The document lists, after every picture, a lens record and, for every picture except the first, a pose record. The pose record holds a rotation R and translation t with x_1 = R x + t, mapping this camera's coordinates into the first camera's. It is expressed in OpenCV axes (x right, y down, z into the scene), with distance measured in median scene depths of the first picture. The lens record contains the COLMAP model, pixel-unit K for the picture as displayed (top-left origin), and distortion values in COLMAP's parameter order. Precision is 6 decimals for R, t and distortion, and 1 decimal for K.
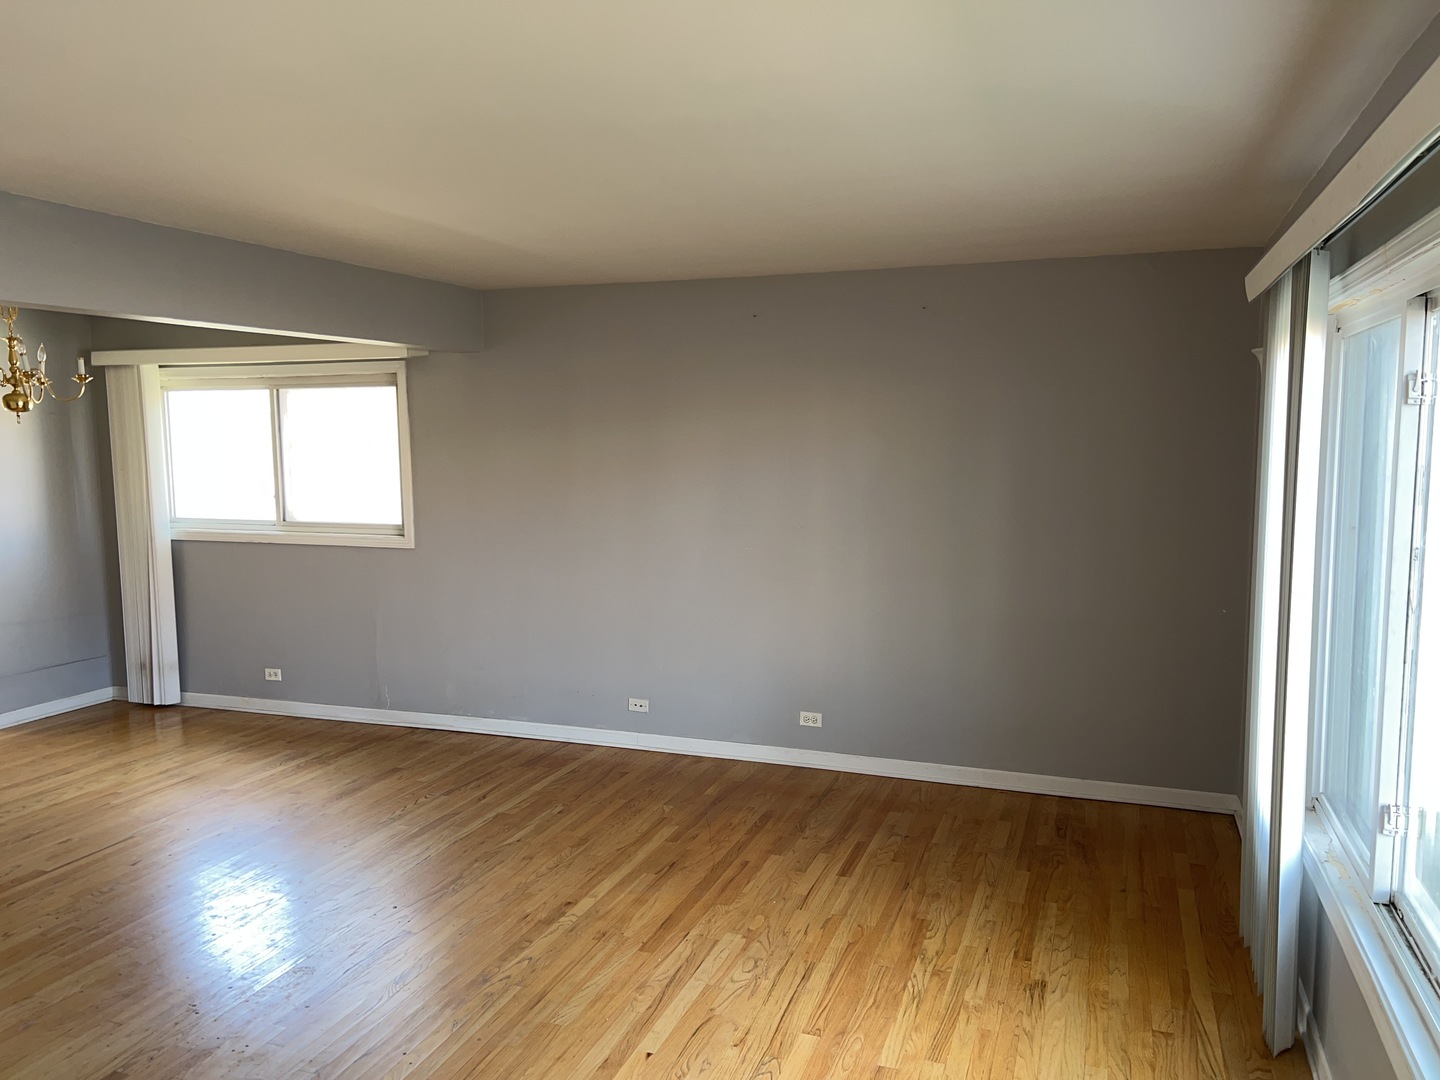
lens RADIAL K [[1083.6, 0, 725.5], [0, 1083.6, 543.7], [0, 0, 1]] dist [0.068751, -0.080820]
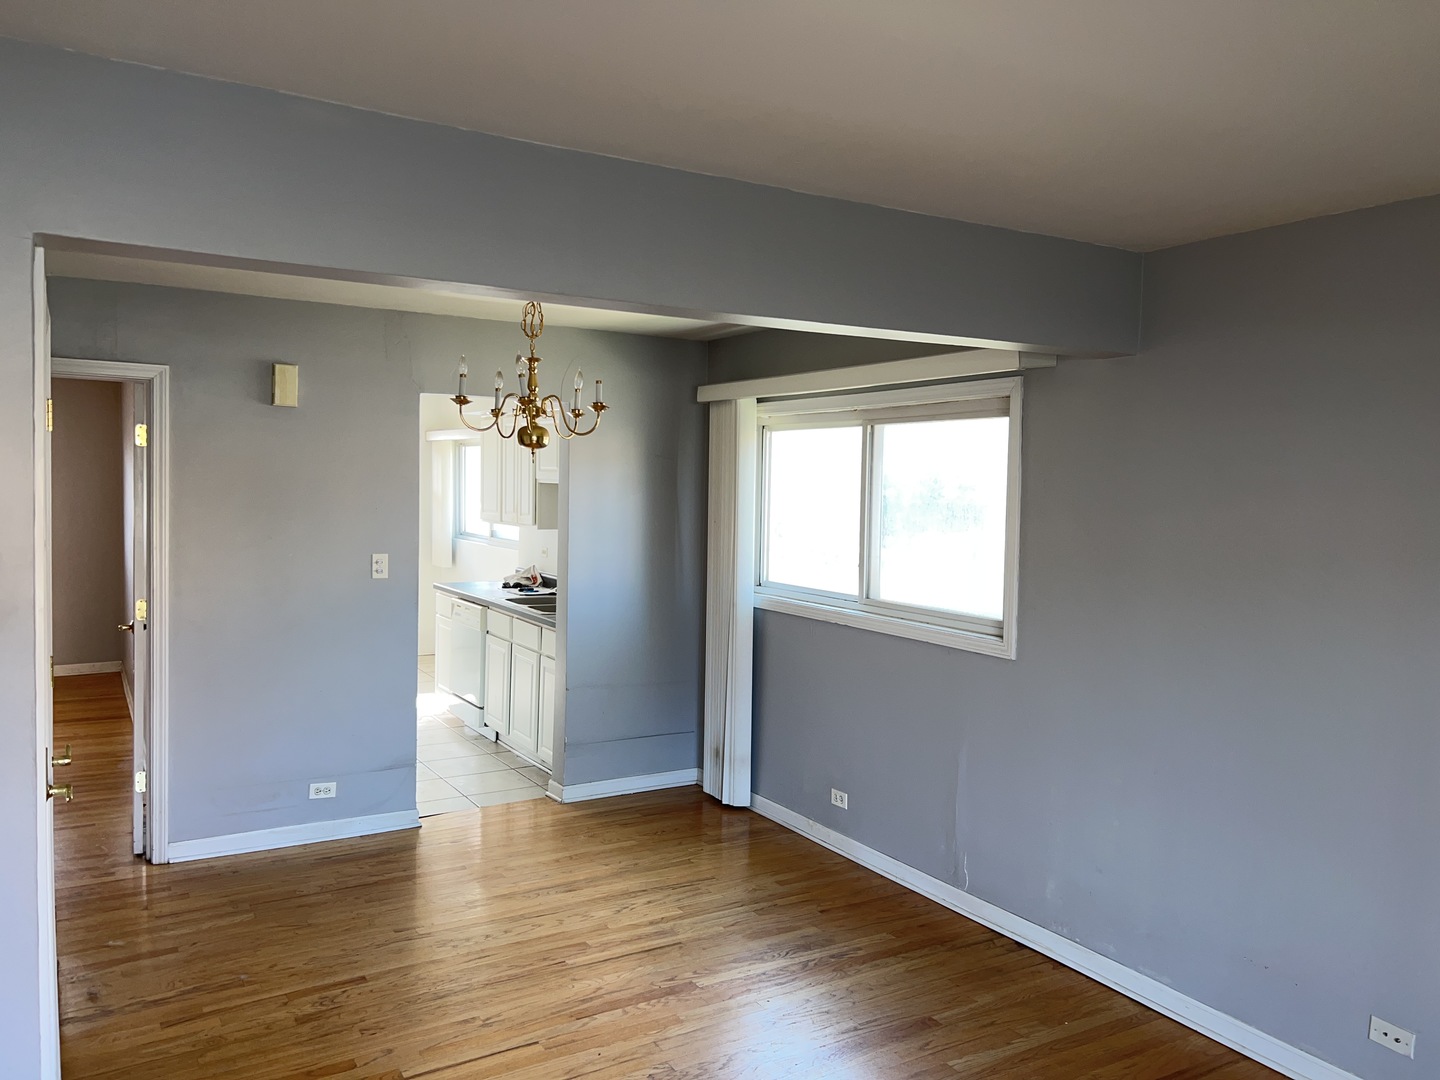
lens RADIAL K [[1083.6, 0, 725.5], [0, 1083.6, 543.7], [0, 0, 1]] dist [0.068751, -0.080820]
pose [[0.782387, 0.056442, -0.620230, -0.018583], [-0.088161, 0.995894, -0.020582, -0.037166], [0.616521, 0.070783, 0.784150, 0.377092]]
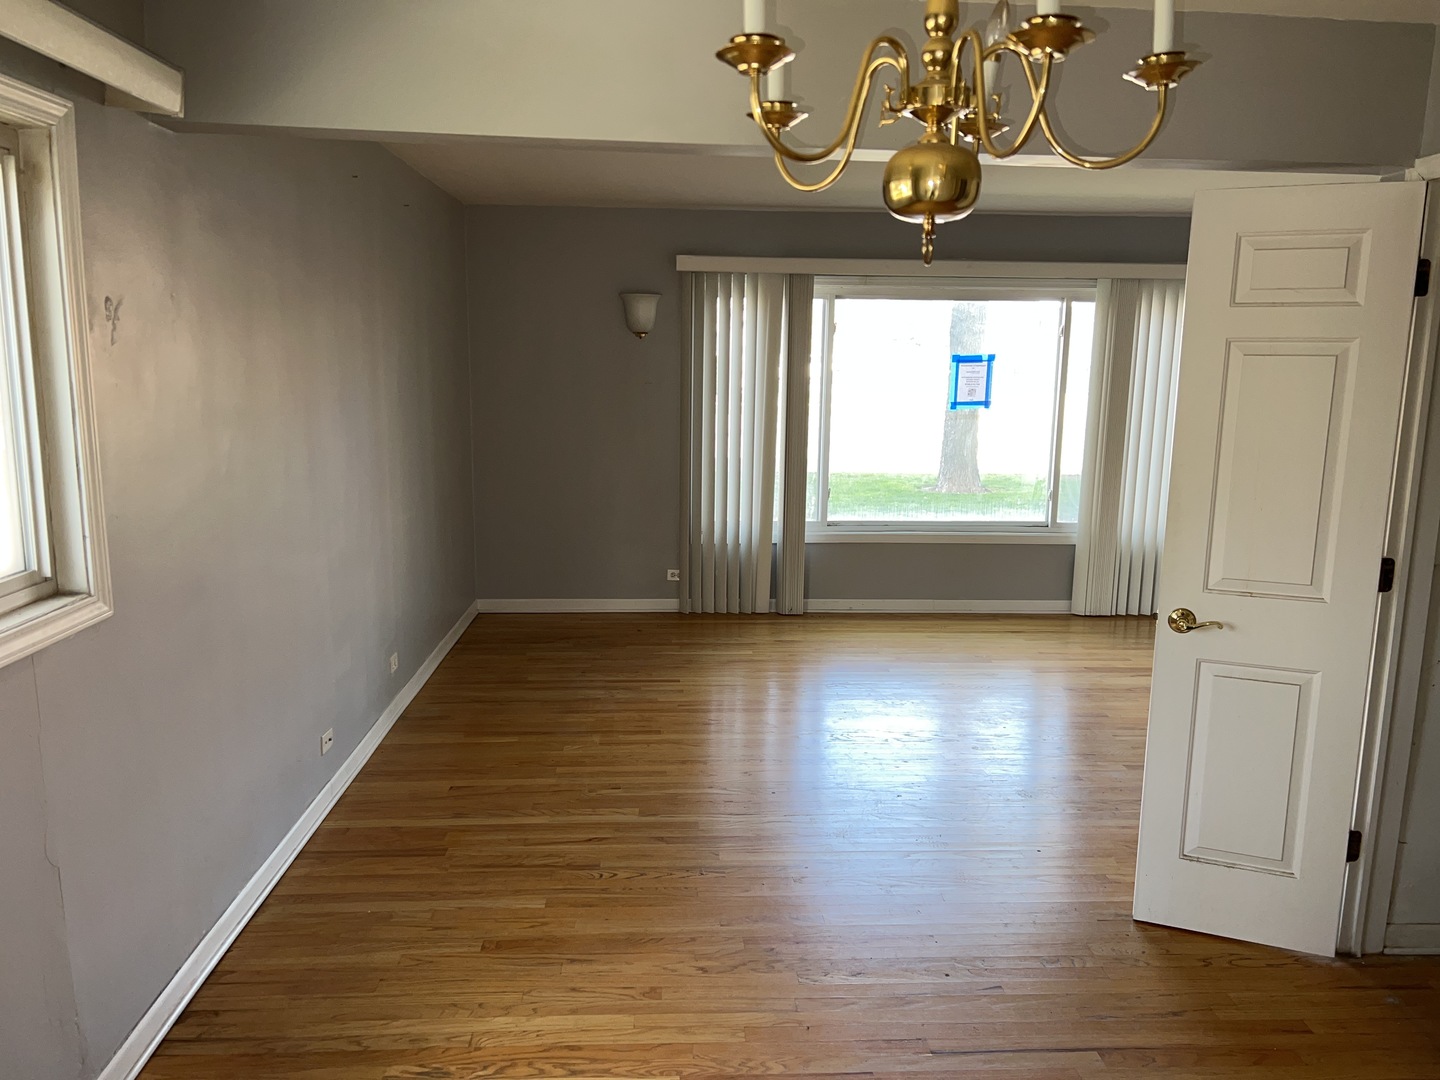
lens RADIAL K [[1105.6, 0, 720.0], [0, 1105.6, 540.0], [0, 0, 1]] dist [0.145859, -0.296346]
pose [[-0.392853, -0.154798, 0.906479, -0.736768], [0.086608, 0.975121, 0.204055, -0.085658], [-0.915514, 0.158672, -0.369673, 0.959471]]
